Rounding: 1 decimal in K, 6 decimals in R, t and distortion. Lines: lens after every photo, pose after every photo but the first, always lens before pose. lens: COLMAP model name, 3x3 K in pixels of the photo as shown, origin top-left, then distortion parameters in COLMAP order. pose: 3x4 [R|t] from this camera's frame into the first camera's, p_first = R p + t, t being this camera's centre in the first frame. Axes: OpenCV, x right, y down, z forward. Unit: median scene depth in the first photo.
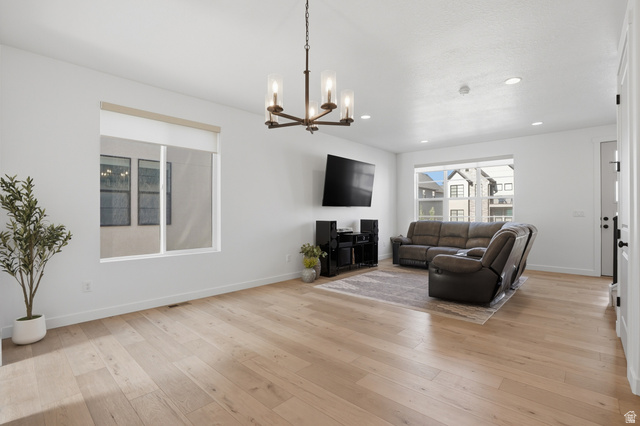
lens RADIAL K [[299.7, 0, 317.0], [0, 299.7, 209.5], [0, 0, 1]] dist [-0.047900, 0.014430]
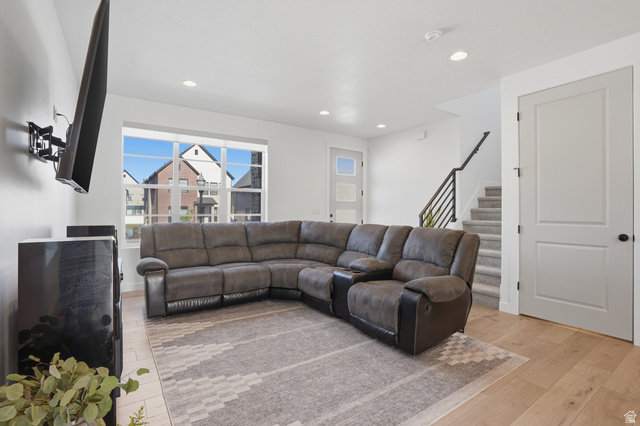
lens RADIAL K [[299.7, 0, 325.0], [0, 299.7, 208.9], [0, 0, 1]] dist [-0.047900, 0.014430]
pose [[0.210534, 0.012664, 0.977504, -0.160620], [-0.019199, 0.999777, -0.008818, 0.012610], [-0.977398, -0.016911, 0.210730, 0.770894]]
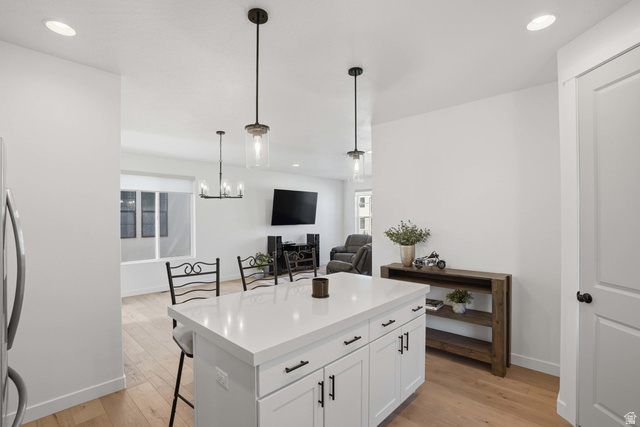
lens RADIAL K [[299.7, 0, 318.0], [0, 299.7, 219.8], [0, 0, 1]] dist [-0.047900, 0.014430]
pose [[0.999979, -0.002015, -0.006178, 0.245431], [0.002116, 0.999863, 0.016406, -0.061651], [0.006145, -0.016419, 0.999846, -0.405994]]
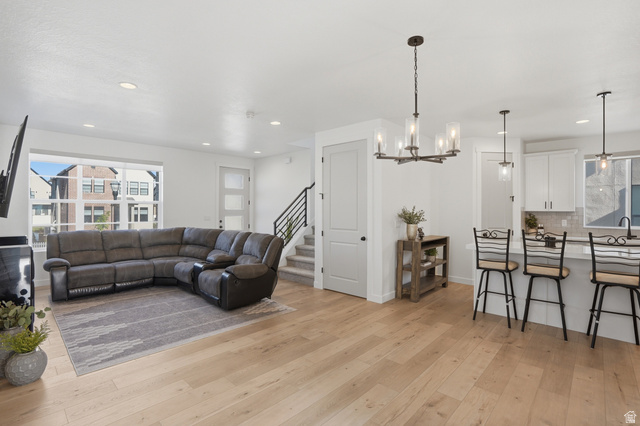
lens RADIAL K [[299.7, 0, 318.4], [0, 299.7, 208.1], [0, 0, 1]] dist [-0.047900, 0.014430]
pose [[0.020686, 0.009995, 0.999736, -0.437055], [-0.017779, 0.999796, -0.009627, -0.029031], [-0.999628, -0.017575, 0.020859, 0.501304]]
